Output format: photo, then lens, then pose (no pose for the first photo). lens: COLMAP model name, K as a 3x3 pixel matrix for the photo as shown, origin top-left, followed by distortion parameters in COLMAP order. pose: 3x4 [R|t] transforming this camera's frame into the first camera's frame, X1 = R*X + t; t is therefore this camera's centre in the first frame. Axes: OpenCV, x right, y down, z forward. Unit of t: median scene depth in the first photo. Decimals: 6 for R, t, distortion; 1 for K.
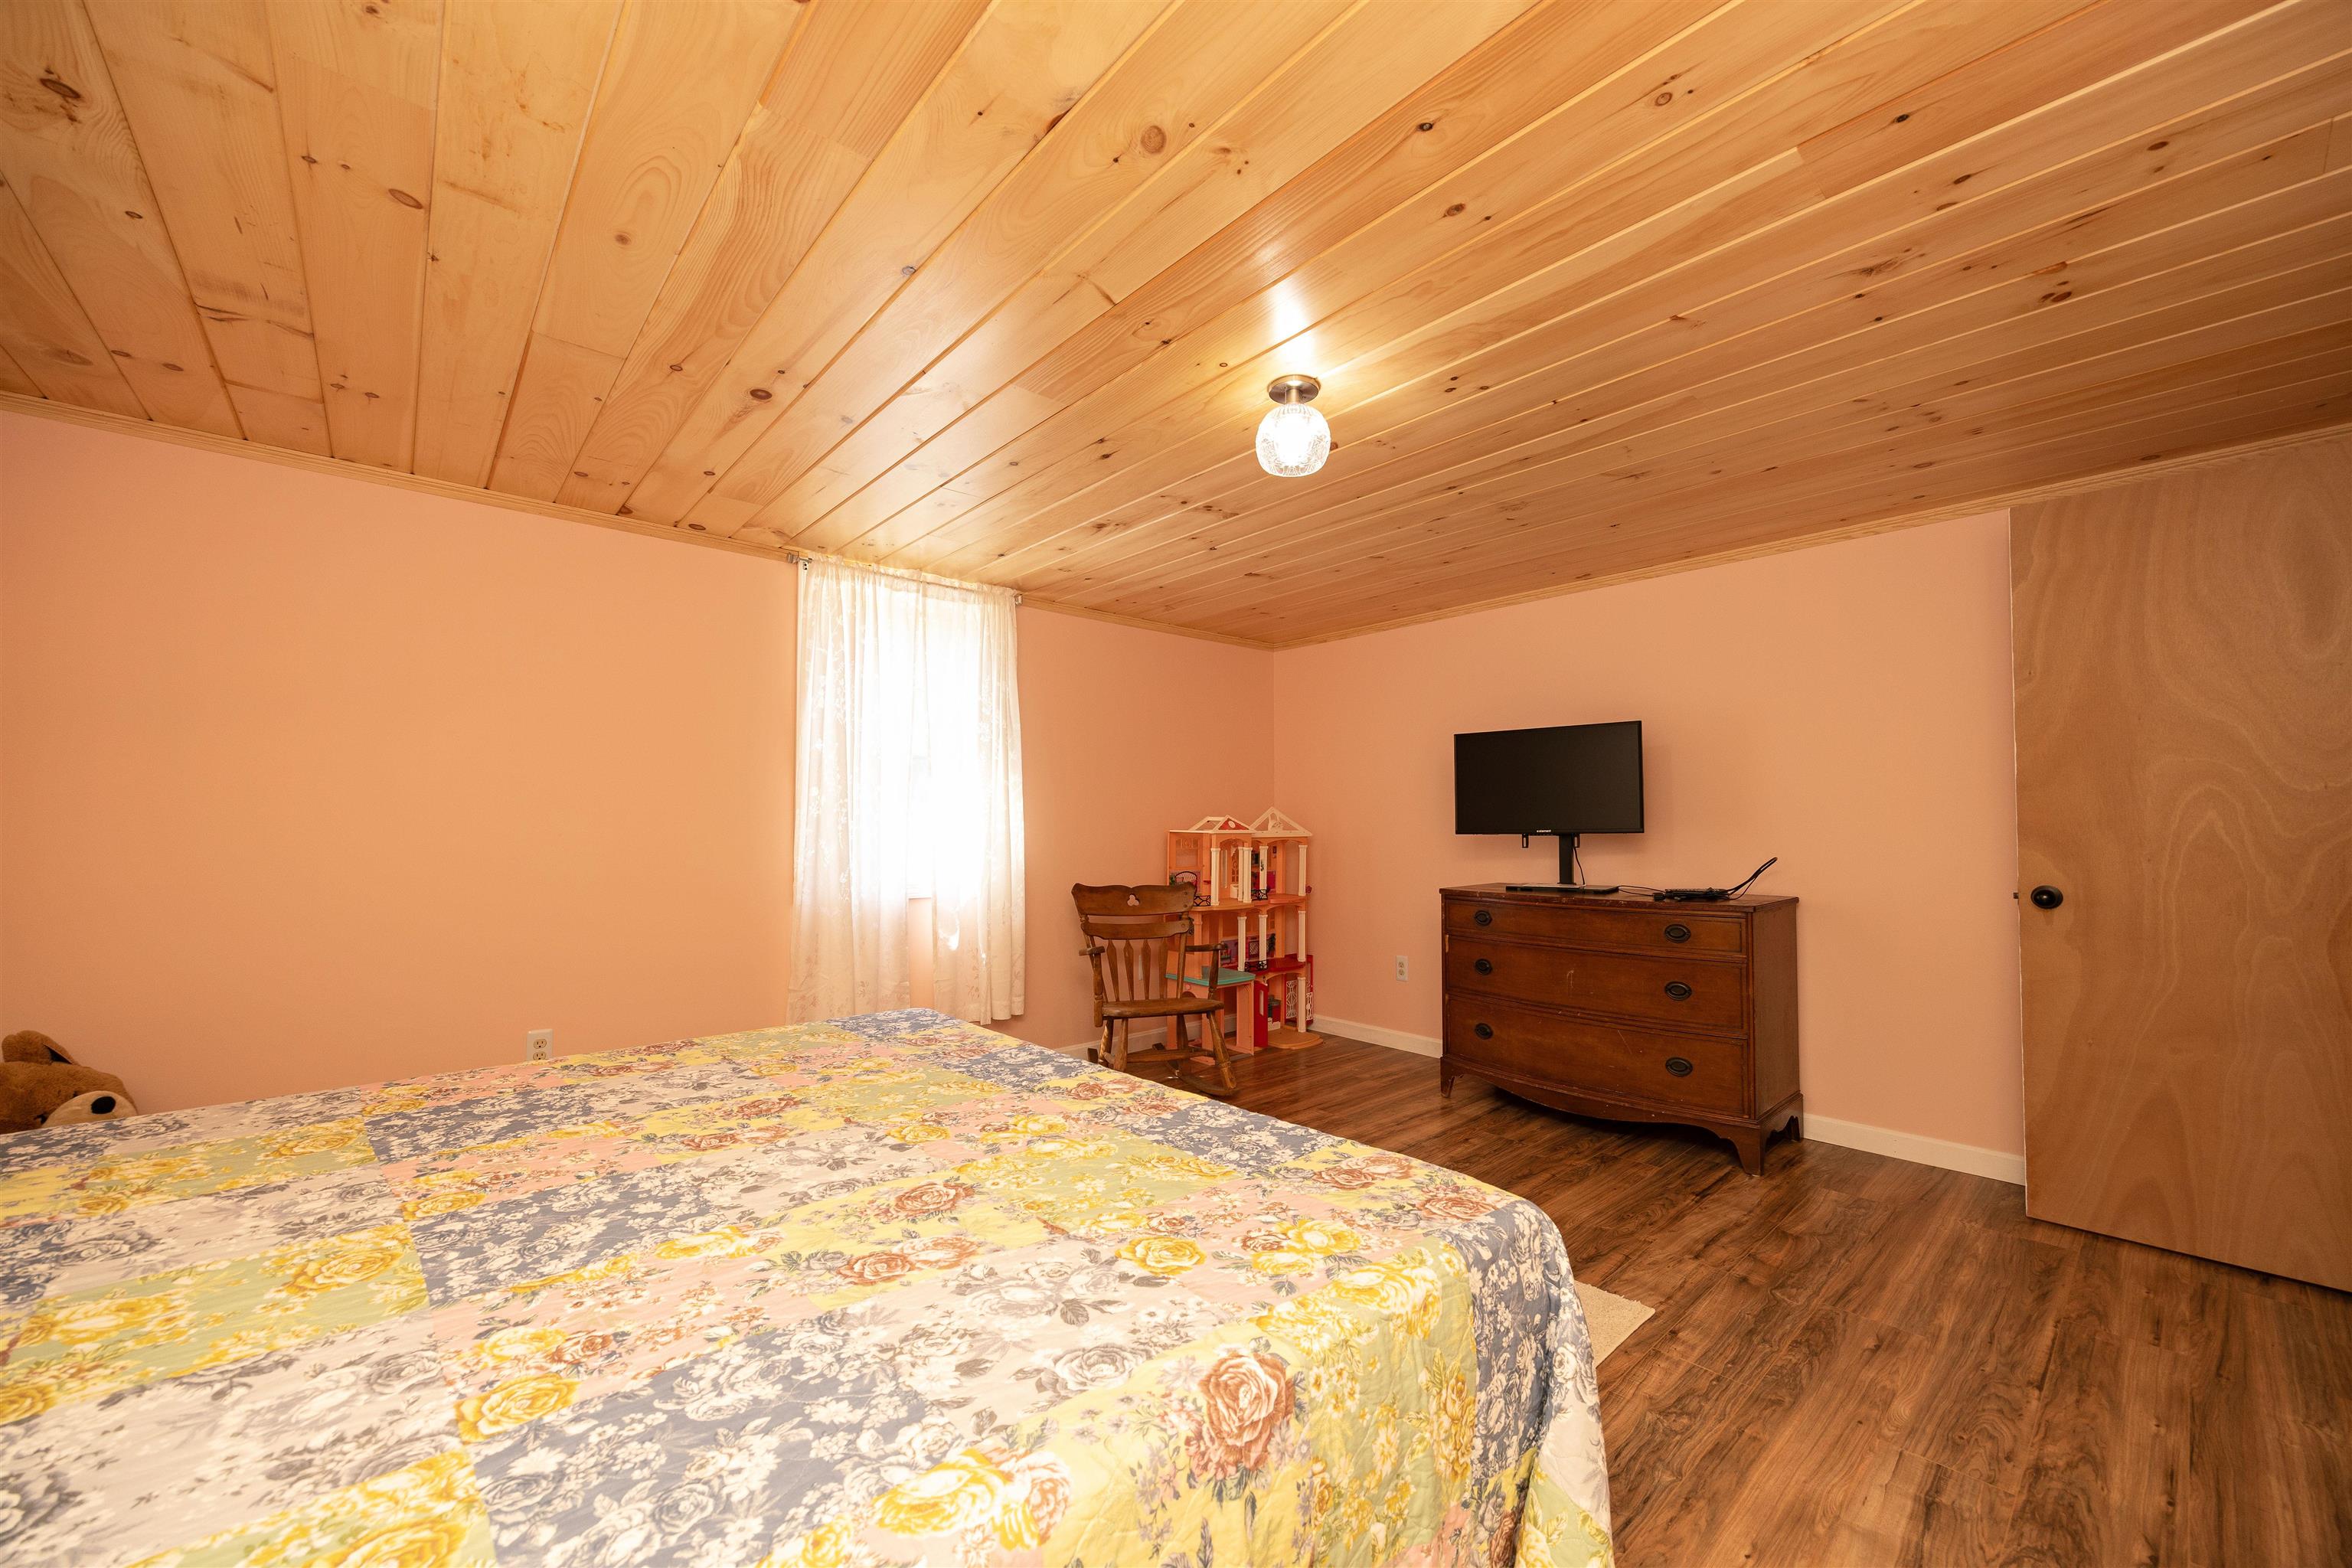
lens RADIAL K [[906.8, 0, 1184.3], [0, 906.8, 784.3], [0, 0, 1]] dist [-0.001434, 0.000336]
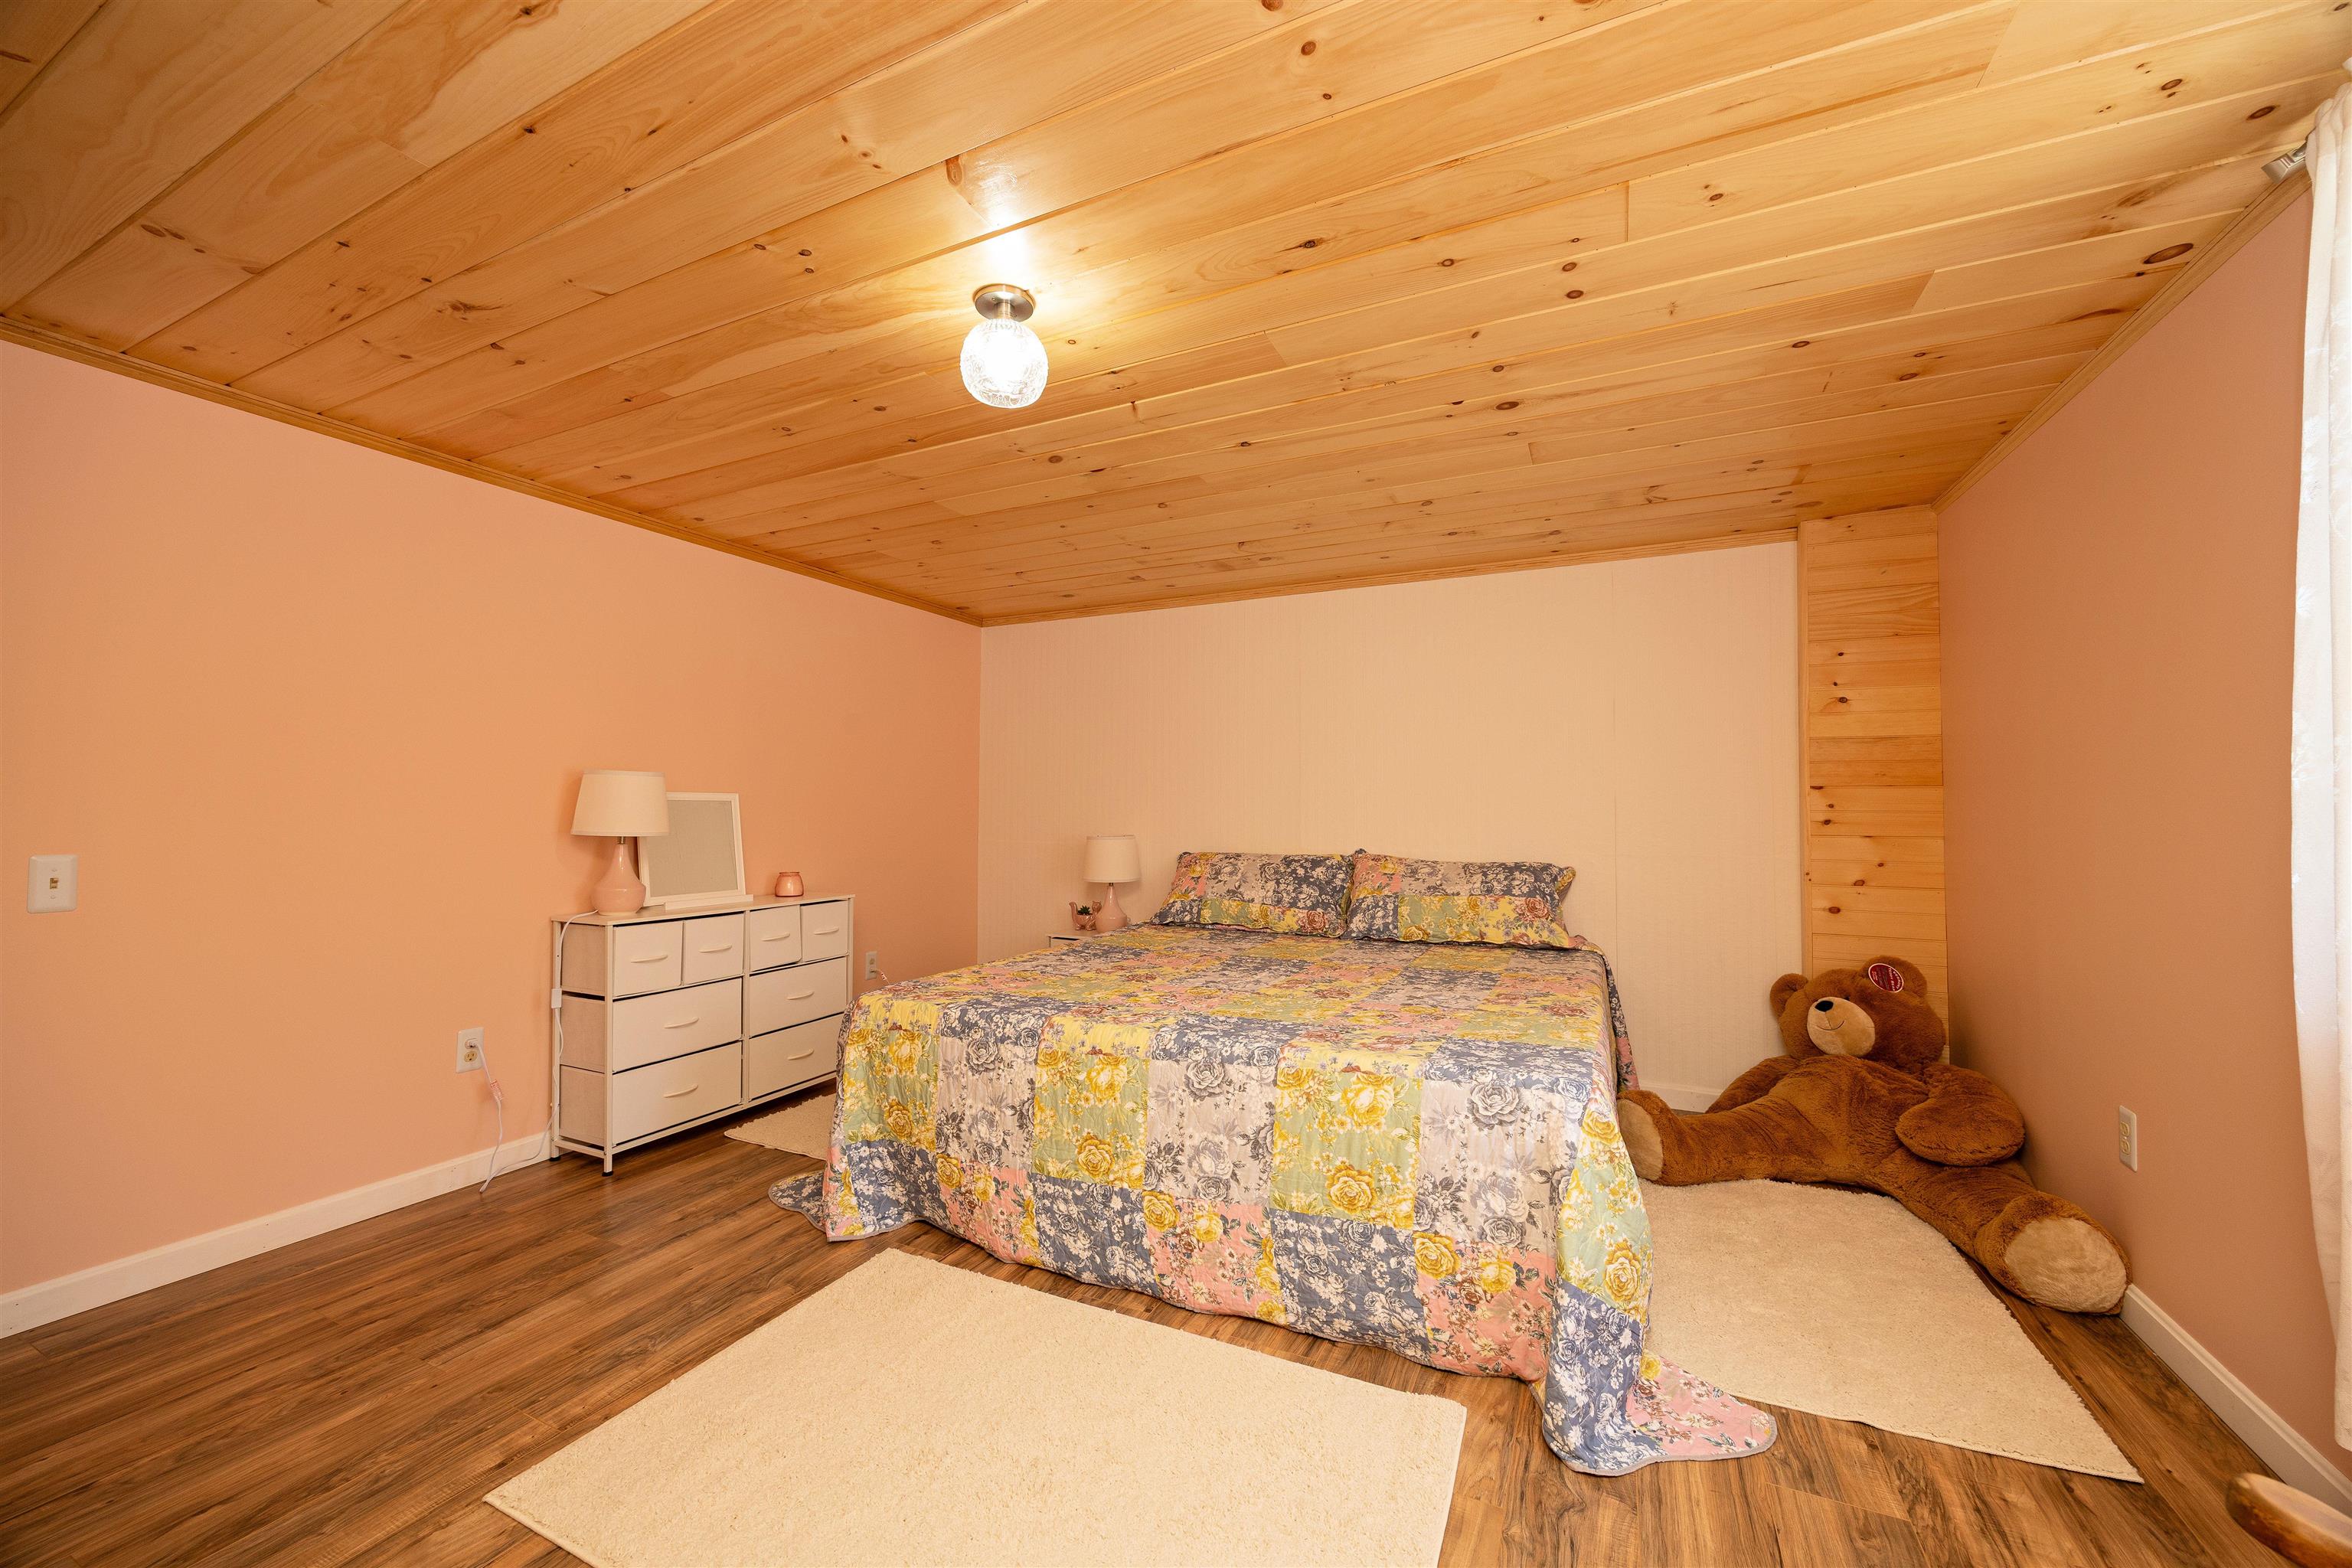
lens RADIAL K [[887.9, 0, 1184.2], [0, 887.9, 783.3], [0, 0, 1]] dist [-0.004513, 0.000015]
pose [[-0.920606, -0.013458, -0.390261, 0.285743], [0.017899, 0.996901, -0.076599, 0.083285], [0.390083, -0.077503, -0.917512, 1.797411]]
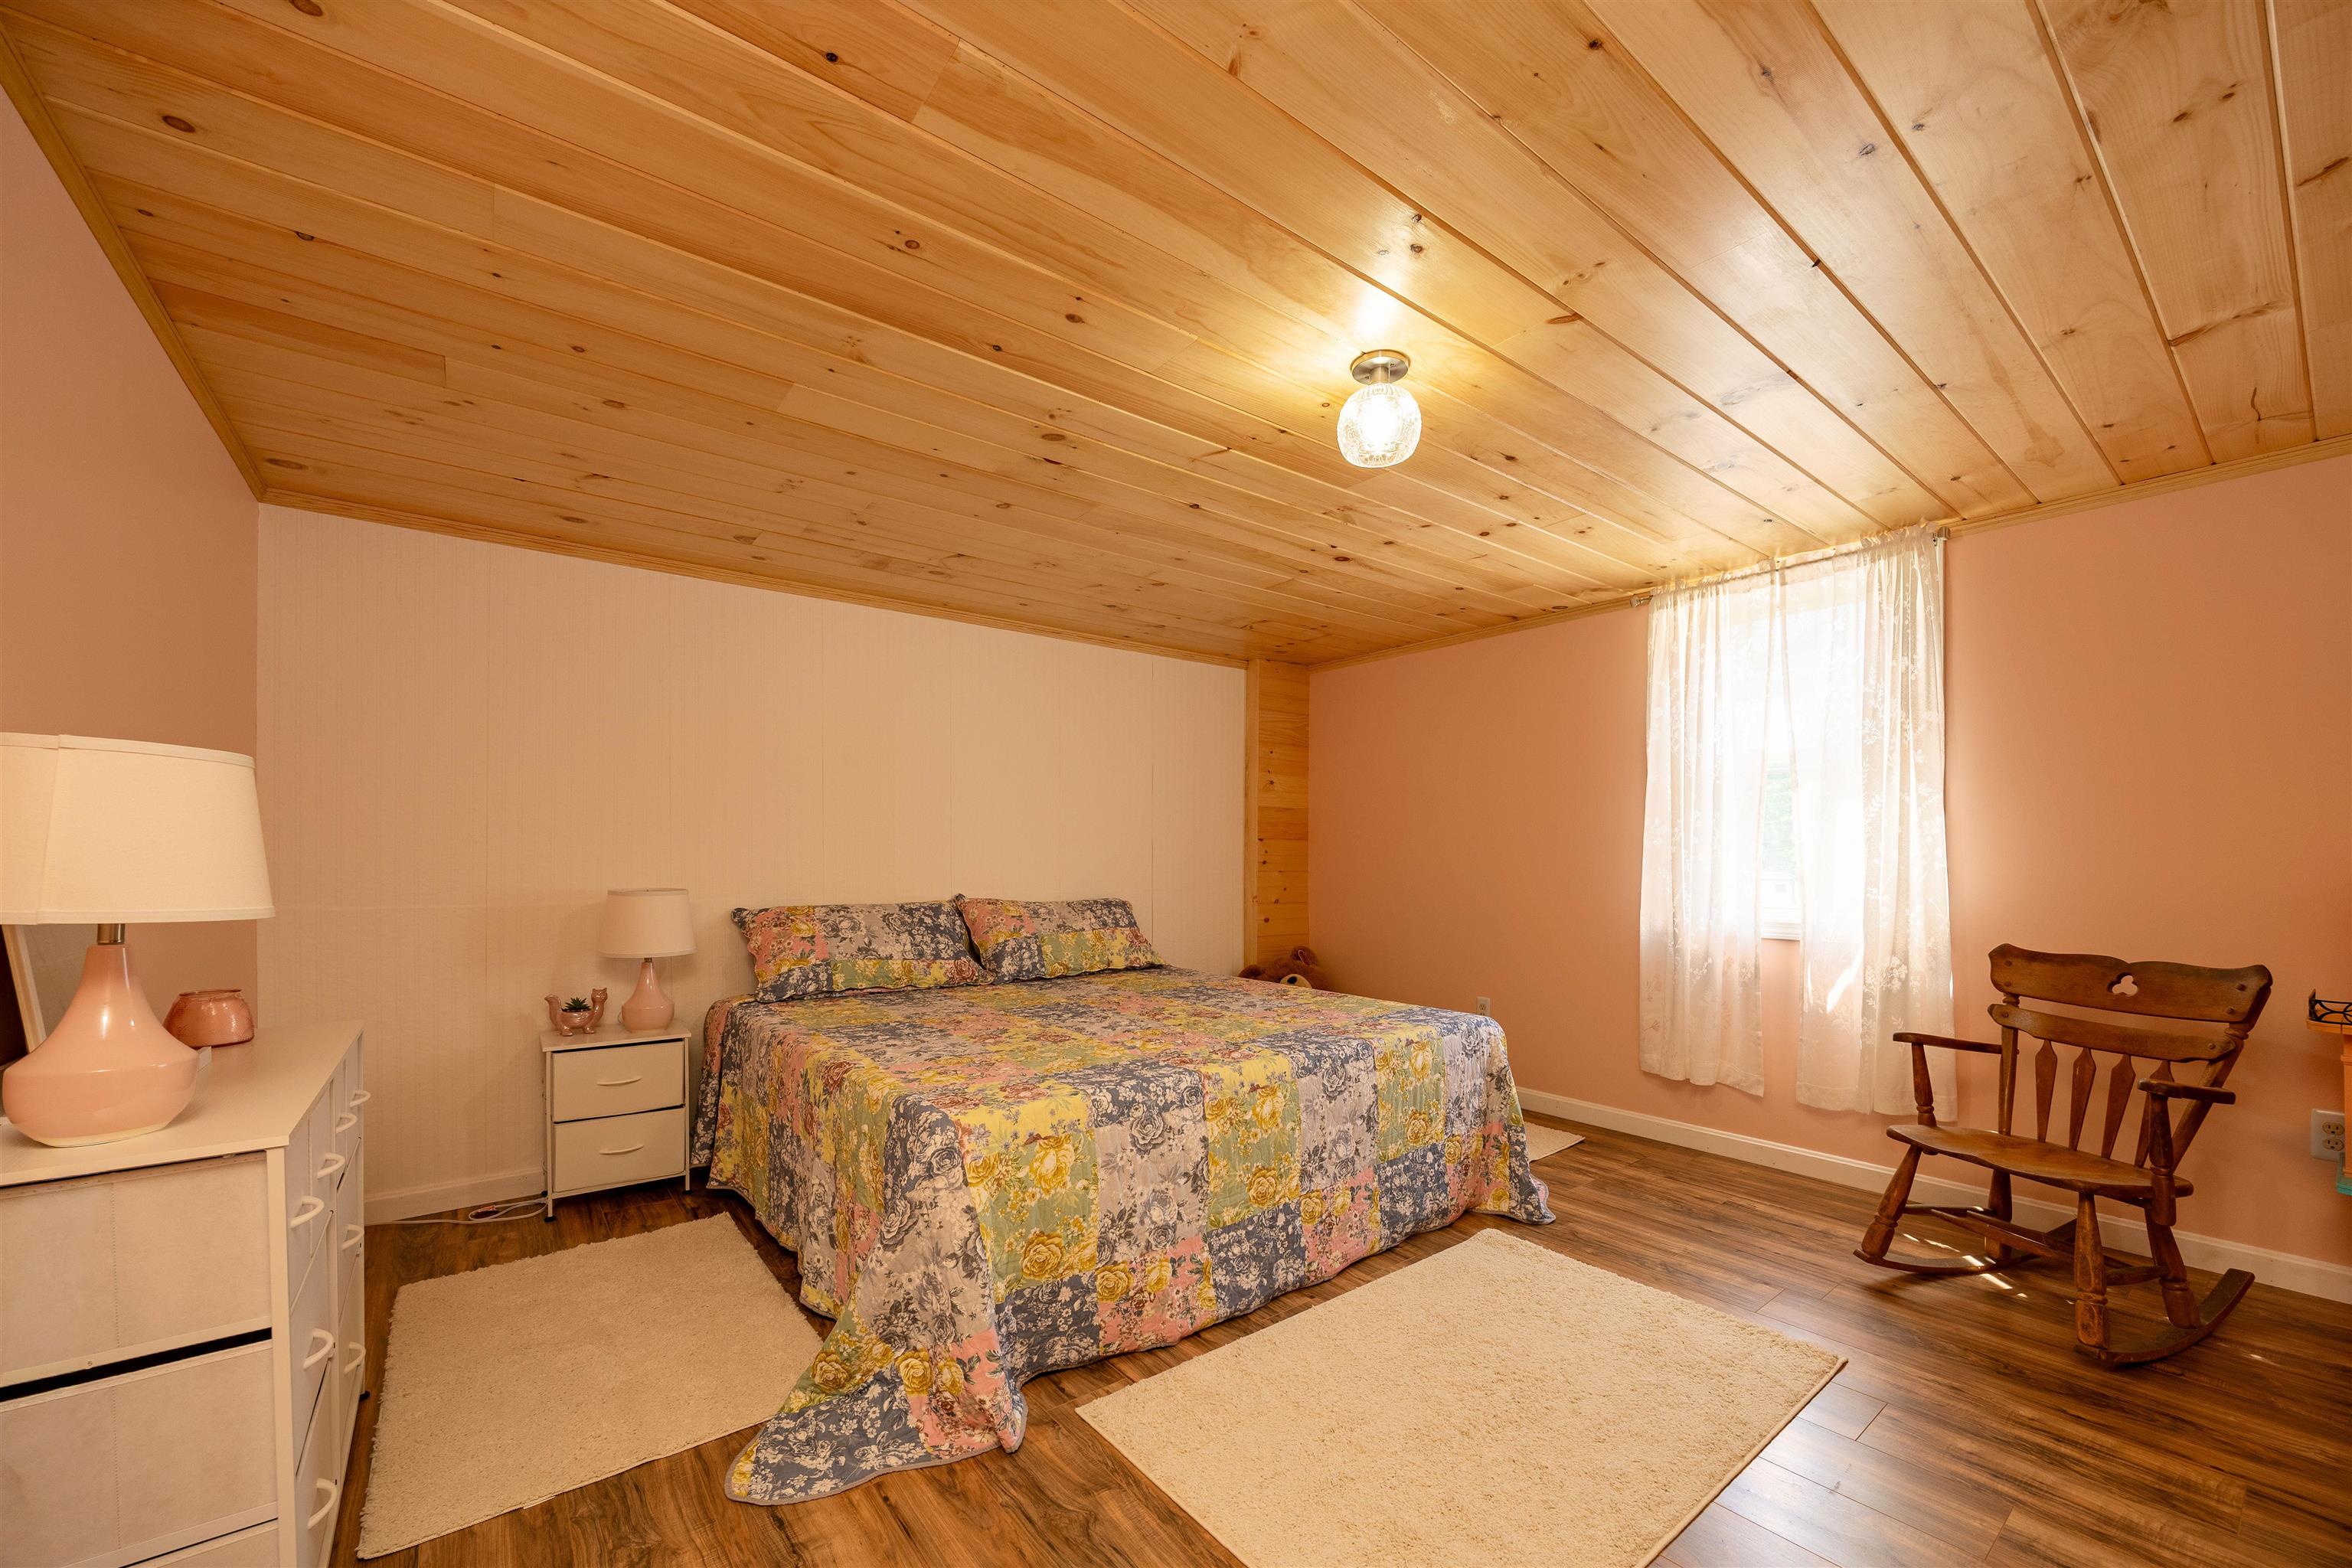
lens RADIAL K [[919.8, 0, 1206.7], [0, 919.8, 860.2], [0, 0, 1]] dist [-0.001021, 0.000015]
pose [[-0.050781, 0.004851, -0.998698, 1.033511], [0.048184, 0.998836, 0.002402, 0.037708], [0.997547, -0.047999, -0.050956, 0.852675]]
